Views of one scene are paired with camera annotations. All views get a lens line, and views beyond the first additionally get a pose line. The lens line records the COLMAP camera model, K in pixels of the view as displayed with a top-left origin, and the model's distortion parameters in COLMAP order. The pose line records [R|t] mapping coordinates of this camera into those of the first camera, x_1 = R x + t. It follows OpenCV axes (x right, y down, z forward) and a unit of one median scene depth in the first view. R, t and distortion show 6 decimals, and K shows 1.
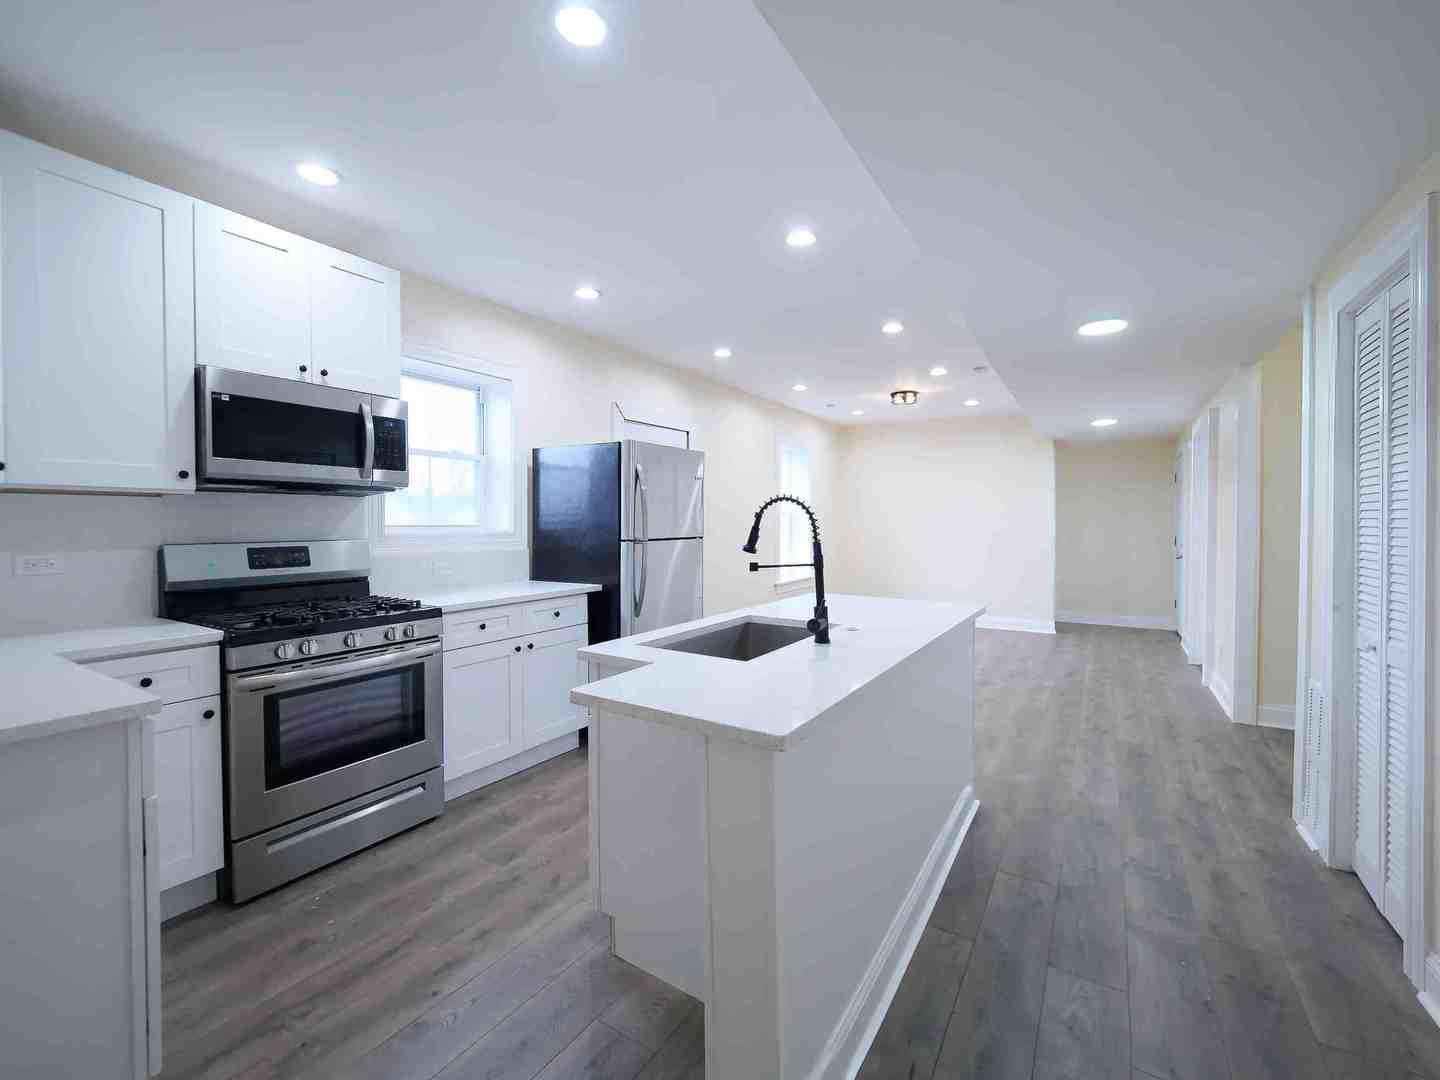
lens RADIAL K [[624.3, 0, 718.3], [0, 624.3, 525.8], [0, 0, 1]] dist [-0.001811, -0.000343]
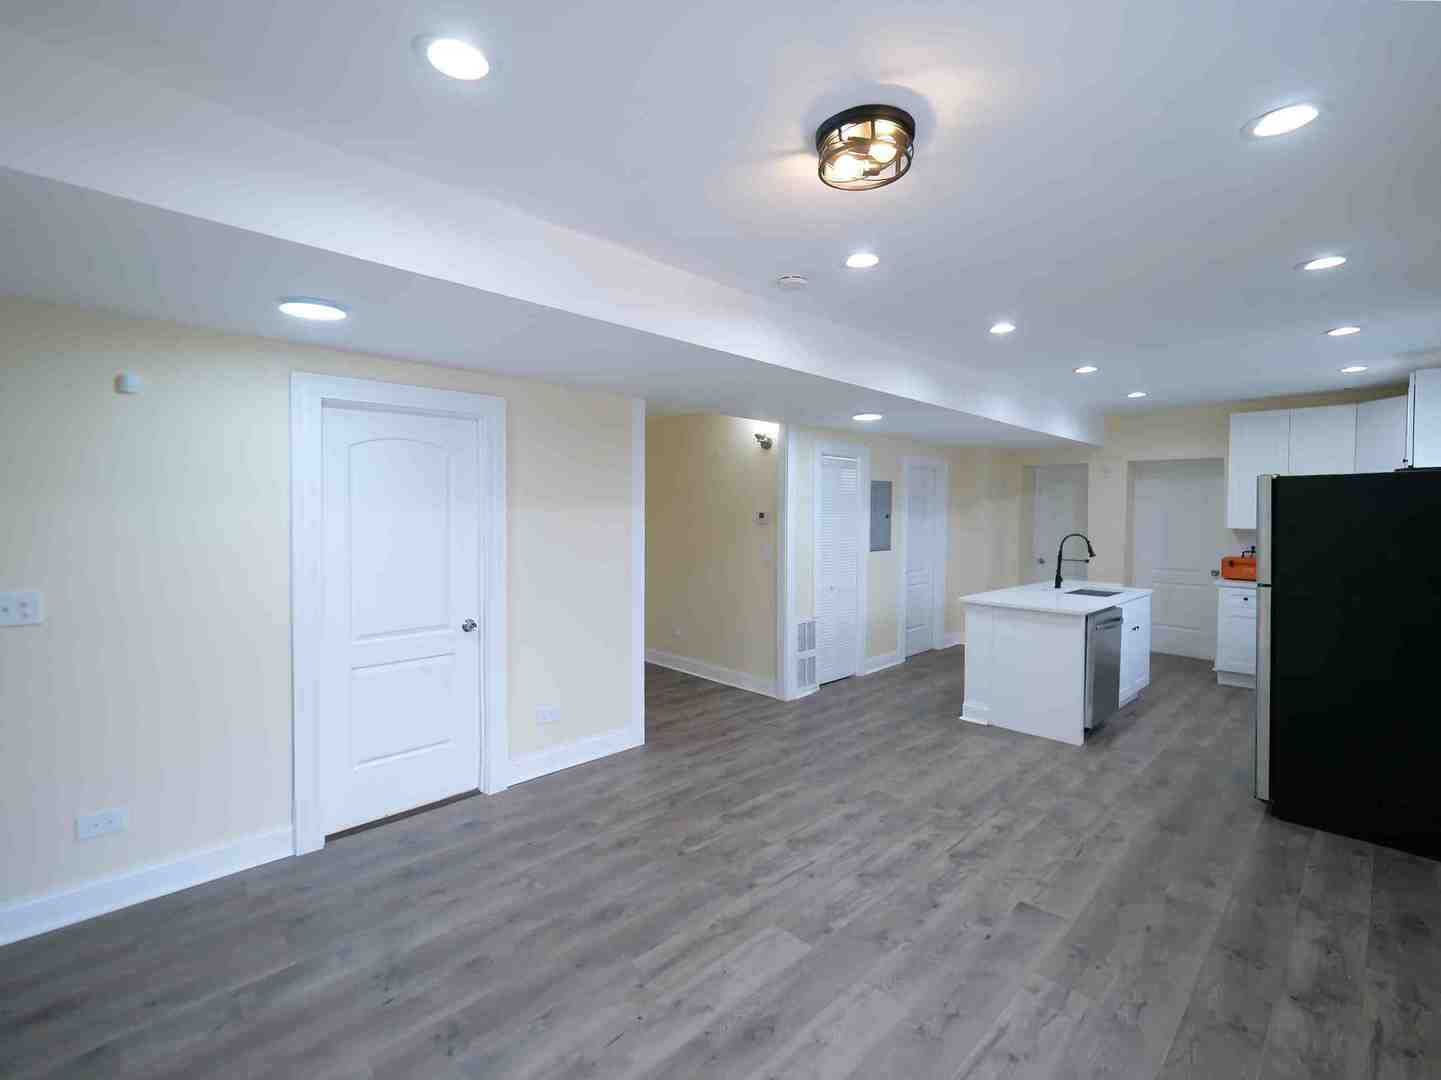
lens RADIAL K [[652.9, 0, 717.6], [0, 652.9, 522.9], [0, 0, 1]] dist [0.002567, 0.000306]
pose [[-0.968475, -0.009876, 0.248916, 0.635594], [-0.000554, 0.999297, 0.037491, -0.139600], [-0.249111, 0.036171, -0.967799, 2.910458]]
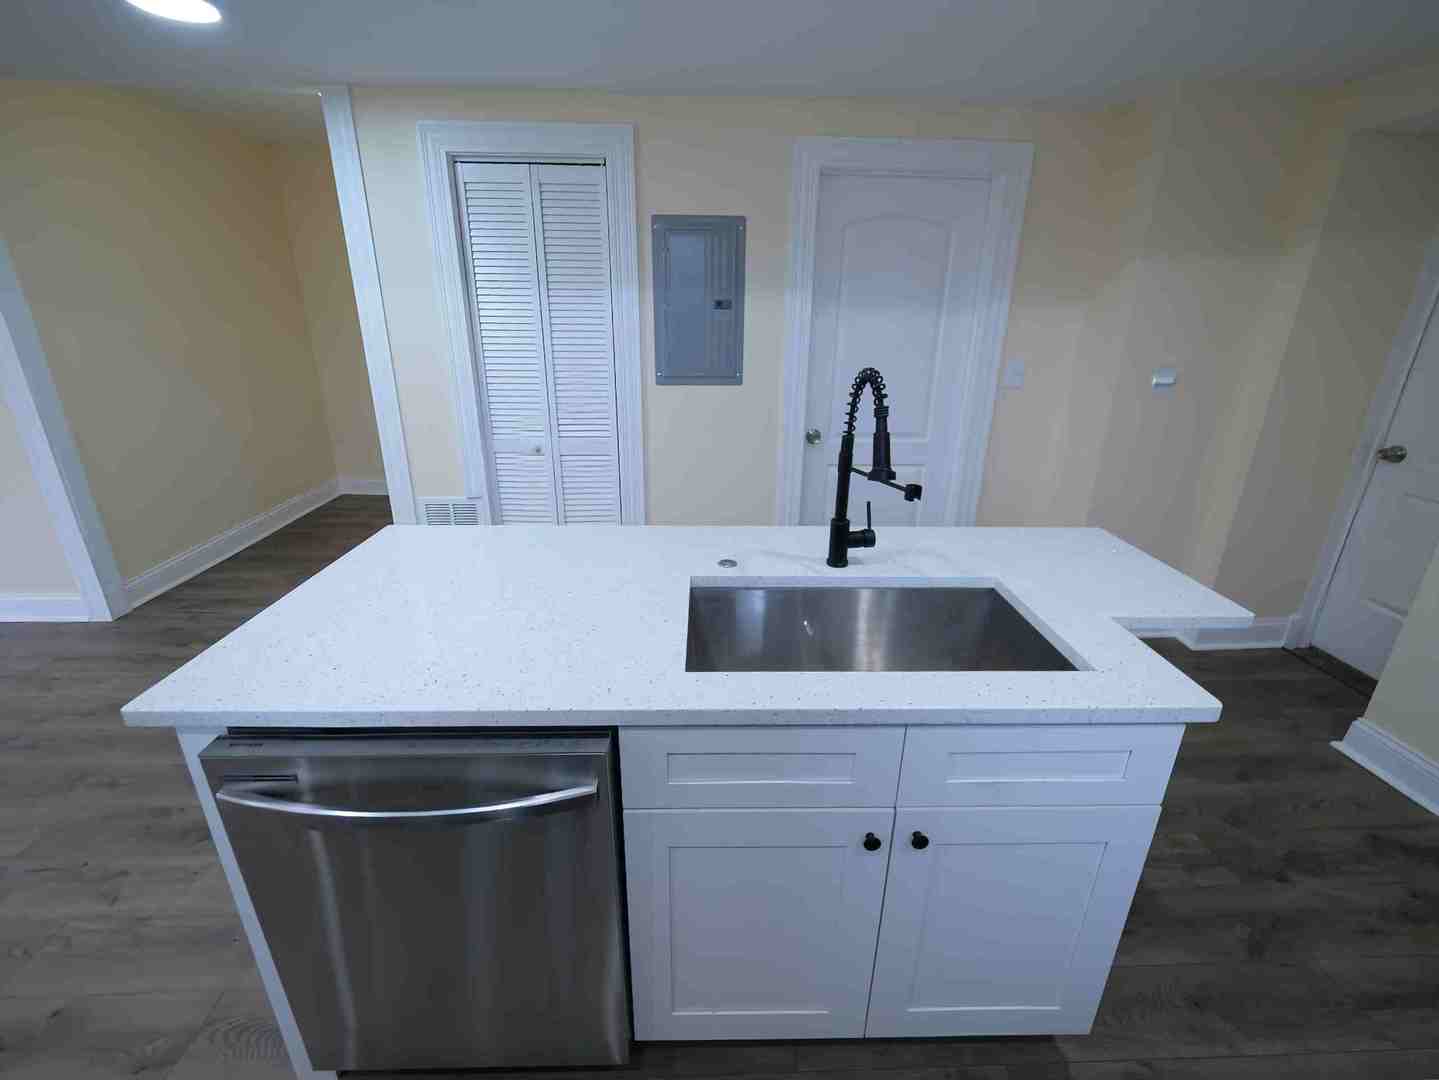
lens RADIAL K [[630.5, 0, 719.6], [0, 630.5, 531.3], [0, 0, 1]] dist [-0.001122, -0.000399]
pose [[-0.551946, -0.293252, 0.780614, -0.246427], [0.003140, 0.935386, 0.353615, -0.092797], [-0.833874, 0.197628, -0.515362, 1.075408]]
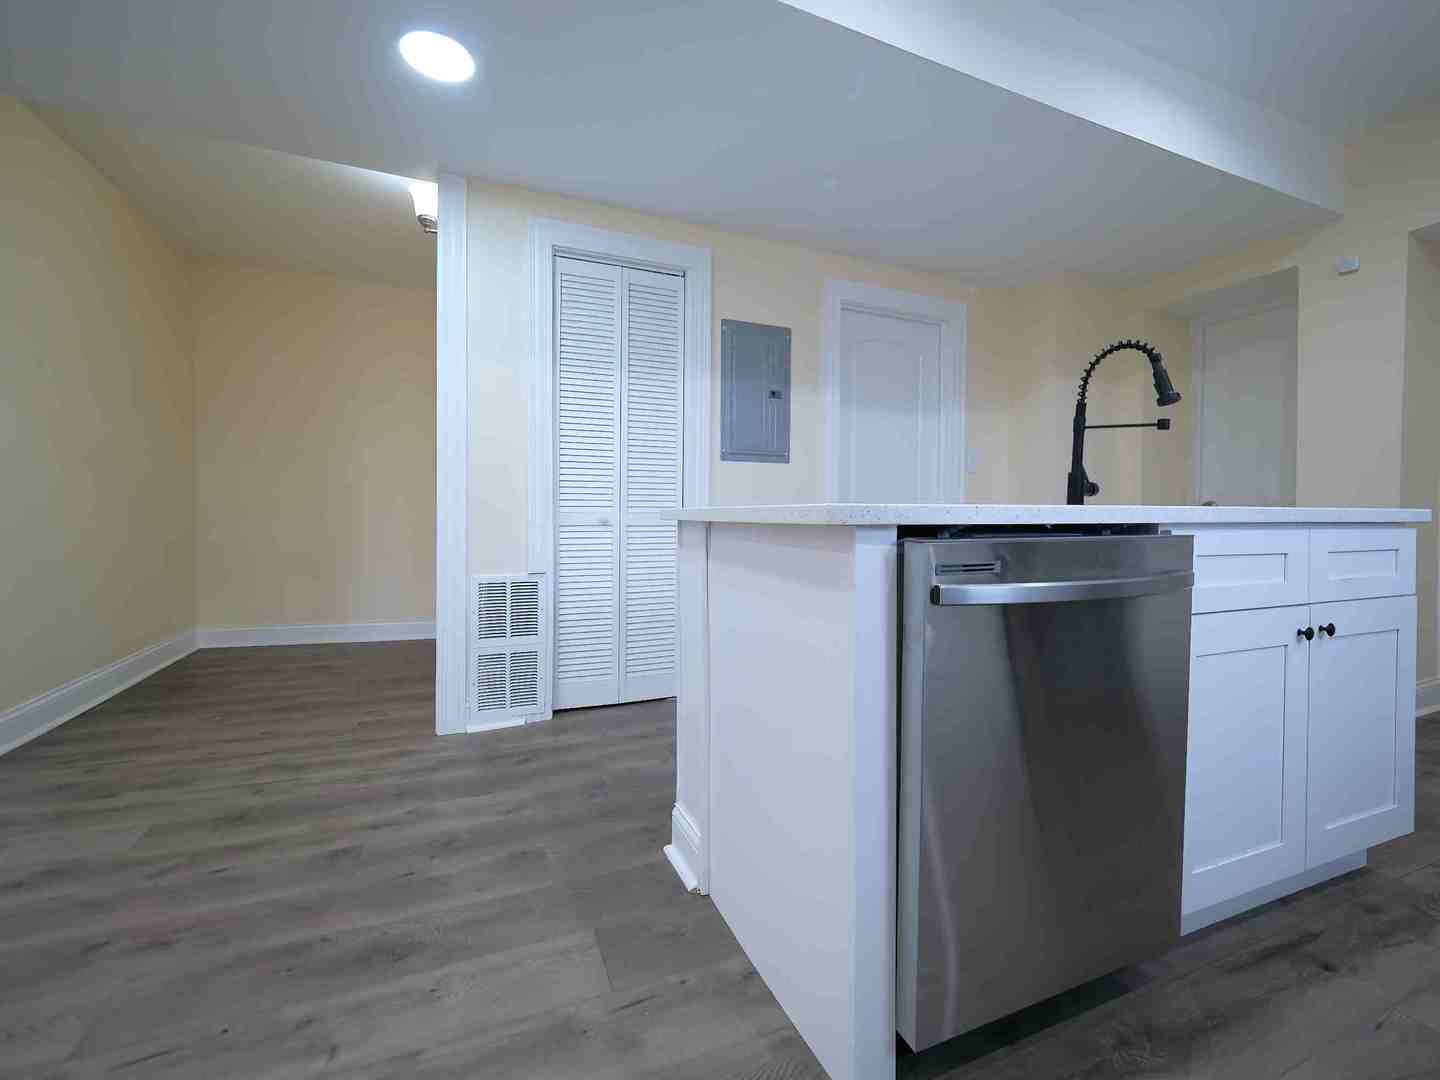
lens RADIAL K [[624.3, 0, 718.3], [0, 624.3, 525.8], [0, 0, 1]] dist [-0.001811, -0.000343]
pose [[-0.816612, -0.017853, 0.576911, 0.048943], [0.000886, 0.999482, 0.032185, 0.127671], [-0.577187, 0.026794, -0.816173, 1.492855]]
